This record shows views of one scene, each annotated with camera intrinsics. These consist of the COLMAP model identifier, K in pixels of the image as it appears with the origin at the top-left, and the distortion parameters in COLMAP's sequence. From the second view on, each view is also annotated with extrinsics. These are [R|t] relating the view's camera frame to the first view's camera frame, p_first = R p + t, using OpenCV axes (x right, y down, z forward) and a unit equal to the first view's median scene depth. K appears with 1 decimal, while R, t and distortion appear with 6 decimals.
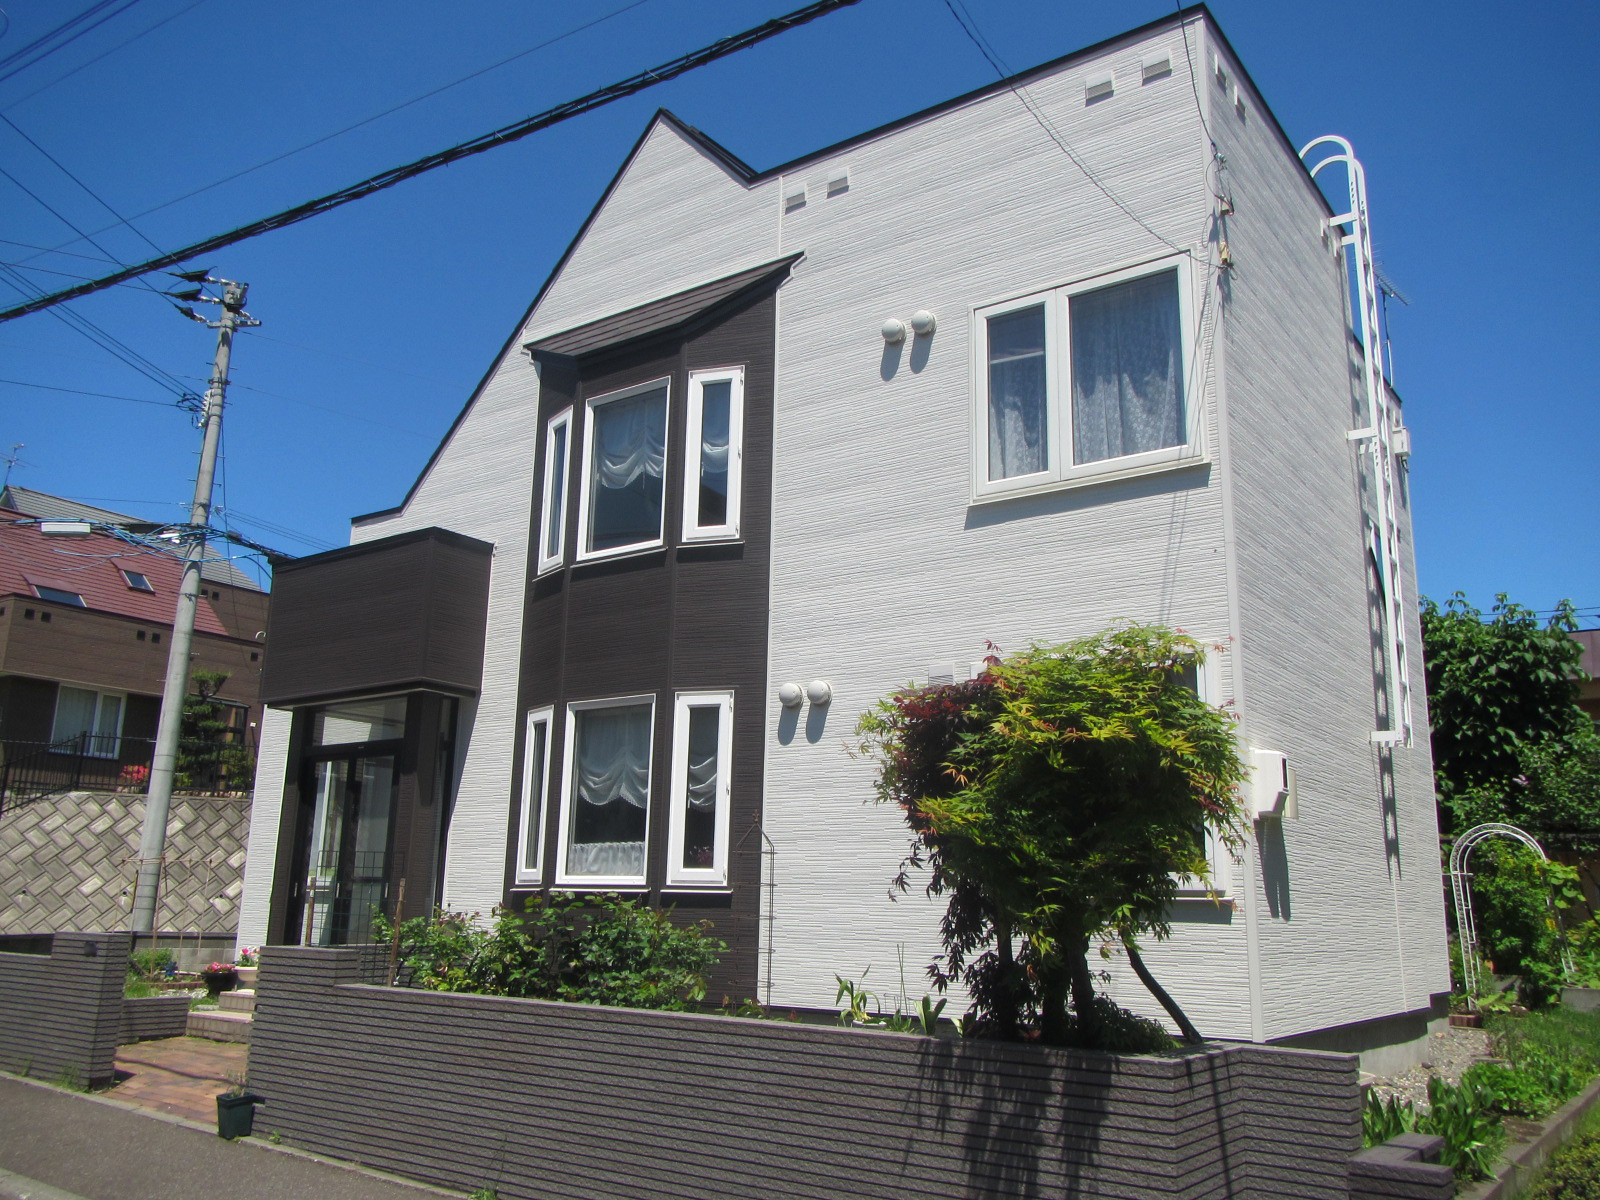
lens RADIAL K [[1312.3, 0, 800.0], [0, 1312.3, 600.0], [0, 0, 1]] dist [0.011151, -0.013824]
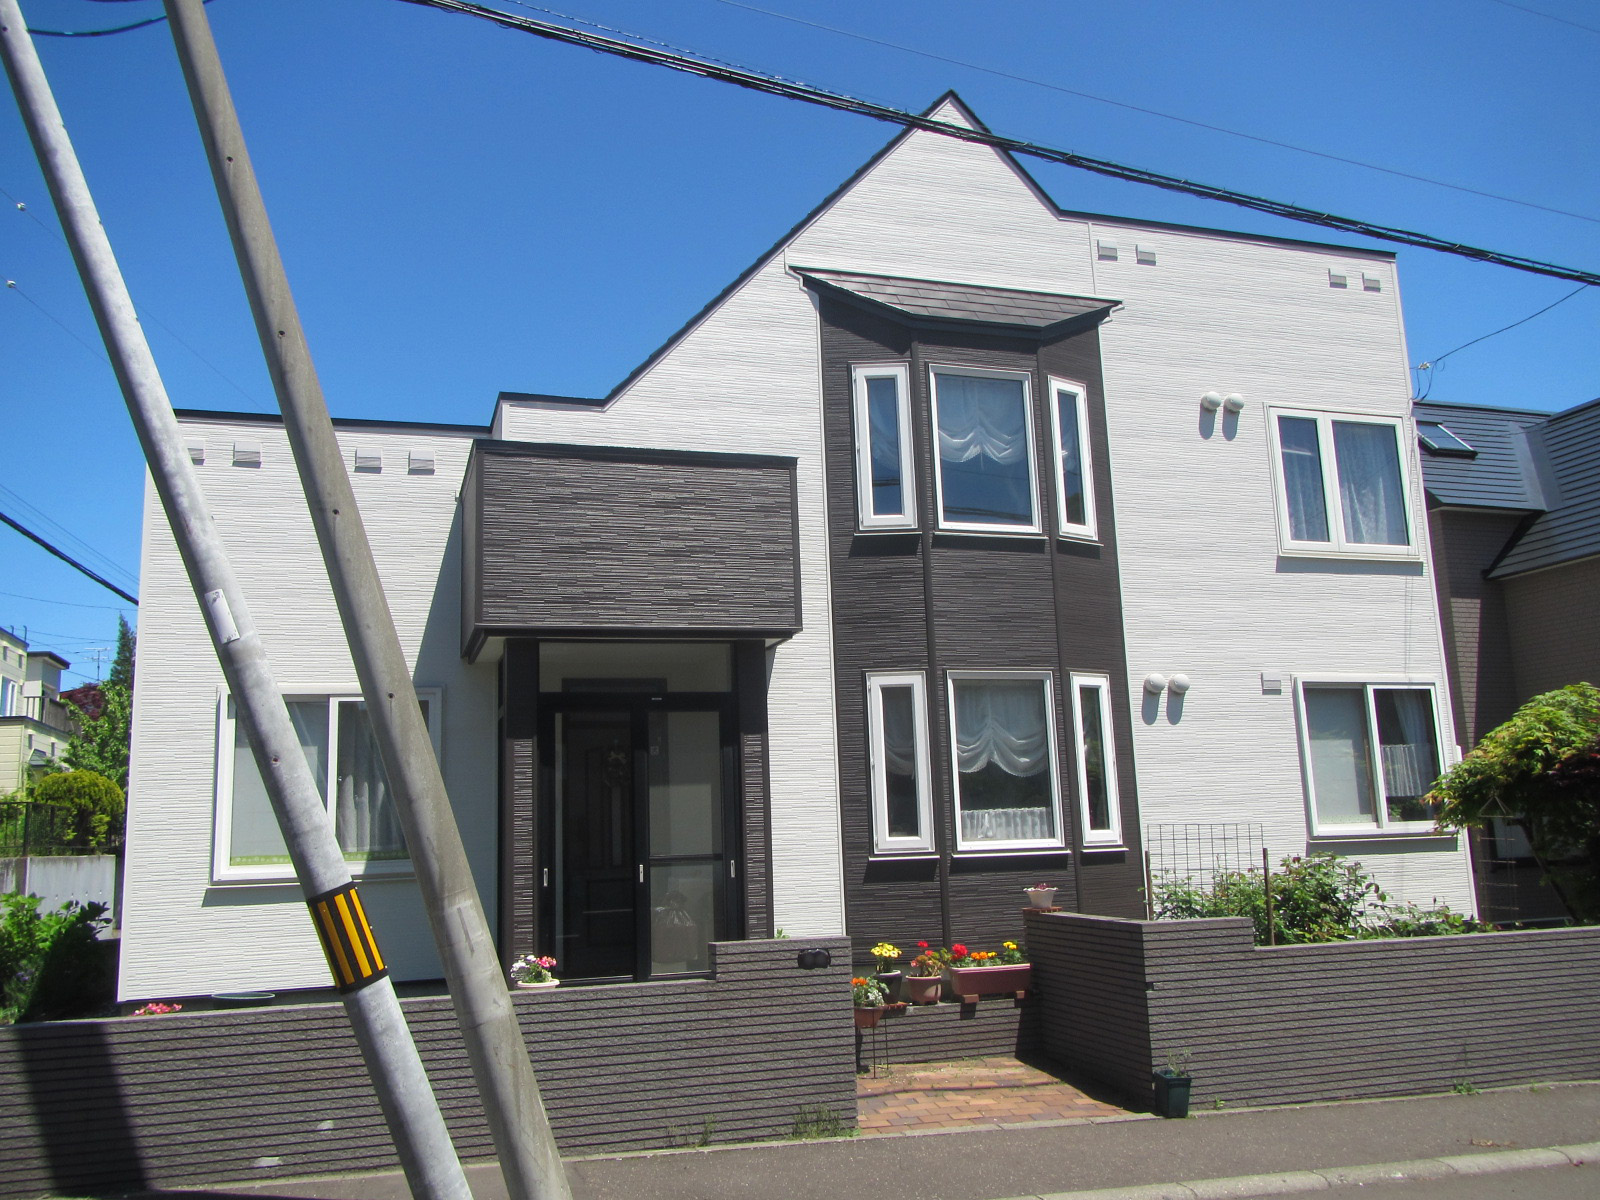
lens RADIAL K [[1312.3, 0, 800.0], [0, 1312.3, 600.0], [0, 0, 1]] dist [0.011151, -0.013824]
pose [[0.587281, 0.105834, 0.802434, -1.114497], [-0.141025, 0.989629, -0.027311, 0.072017], [-0.797002, -0.097123, 0.596116, 0.526065]]
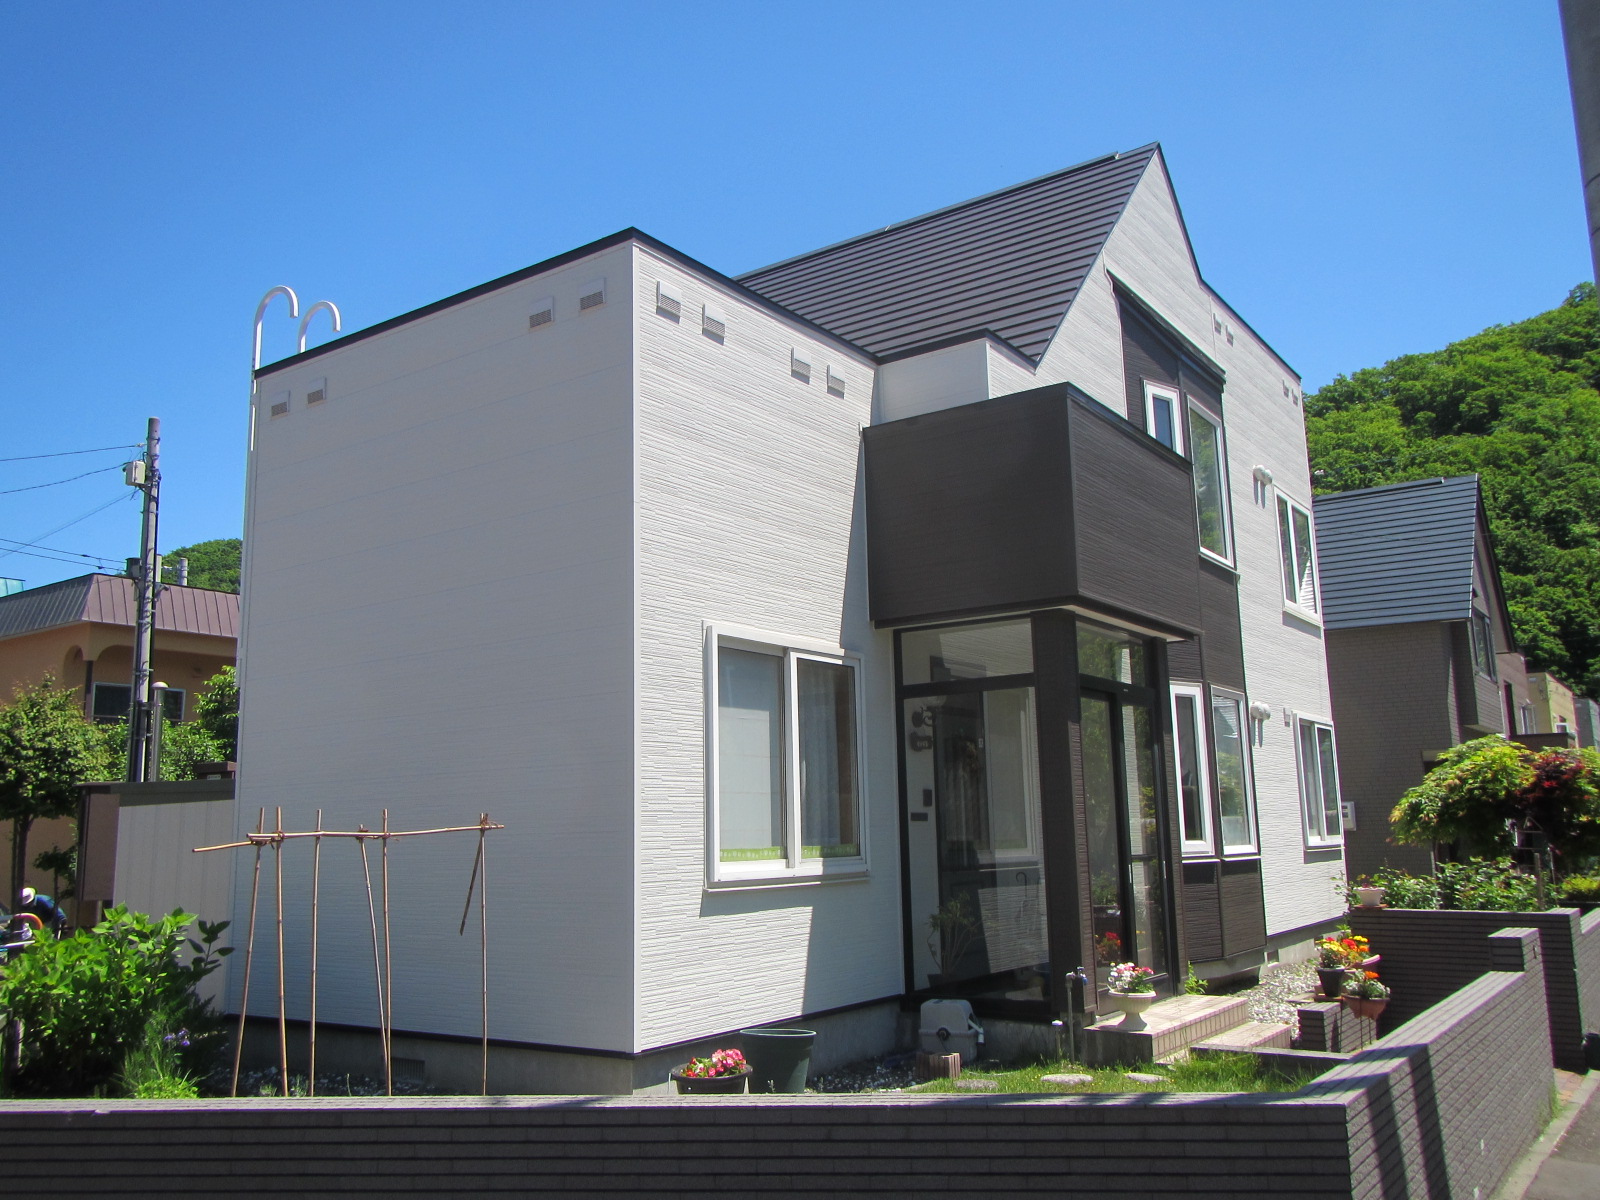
lens RADIAL K [[1312.3, 0, 800.0], [0, 1312.3, 600.0], [0, 0, 1]] dist [0.011151, -0.013824]
pose [[-0.016729, 0.158861, 0.987159, -1.305995], [-0.211046, 0.964492, -0.158789, 0.265325], [-0.977333, -0.210992, 0.017392, 1.395282]]
